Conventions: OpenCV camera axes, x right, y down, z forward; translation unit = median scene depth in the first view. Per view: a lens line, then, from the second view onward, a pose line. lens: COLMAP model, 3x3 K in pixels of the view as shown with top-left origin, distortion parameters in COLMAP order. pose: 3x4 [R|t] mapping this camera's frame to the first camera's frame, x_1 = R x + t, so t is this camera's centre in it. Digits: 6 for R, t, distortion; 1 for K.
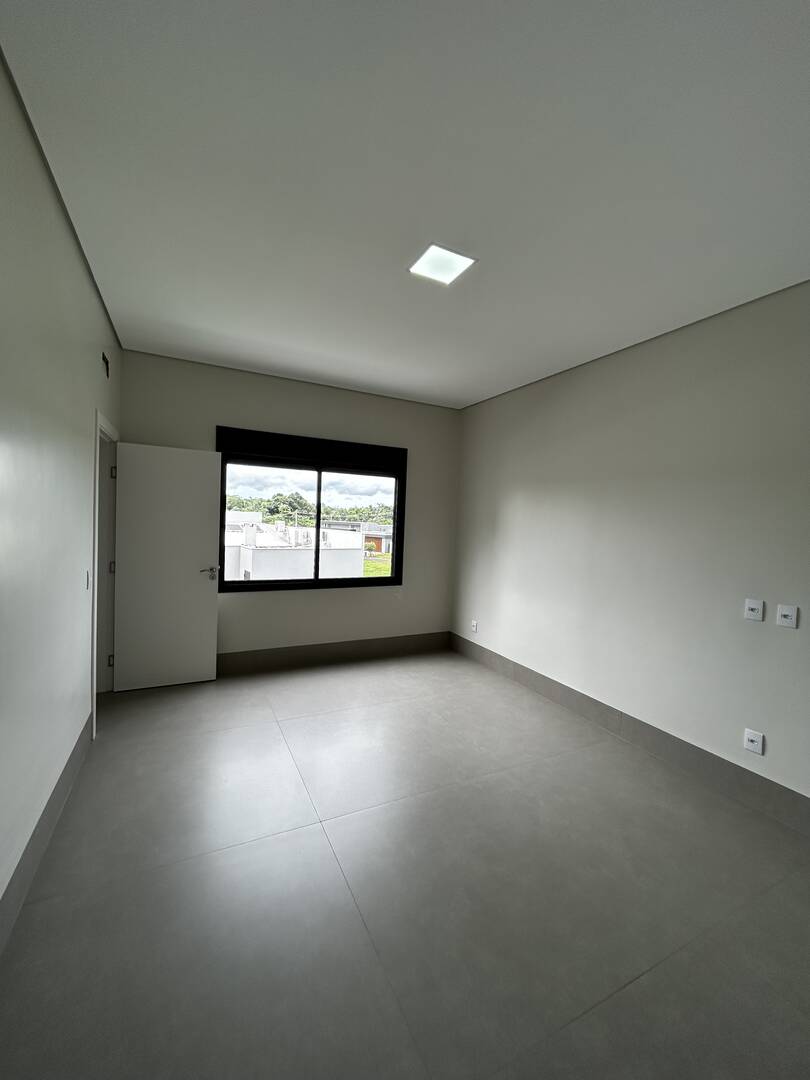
lens RADIAL K [[435.2, 0, 404.5], [0, 435.2, 536.5], [0, 0, 1]] dist [-0.001596, 0.000066]
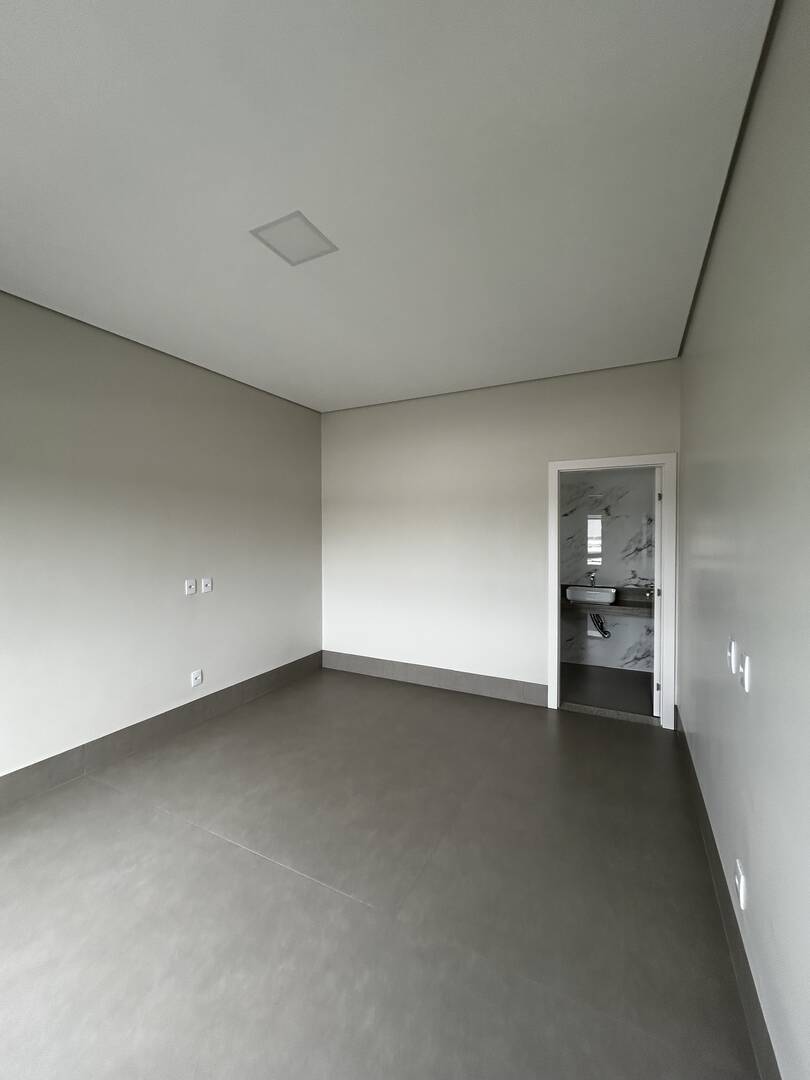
lens RADIAL K [[435.2, 0, 404.5], [0, 435.2, 536.5], [0, 0, 1]] dist [-0.001596, 0.000066]
pose [[-0.592148, -0.049193, 0.804326, -0.716595], [0.005802, 0.997849, 0.065301, -0.079733], [-0.805808, 0.043334, -0.590589, 1.267104]]
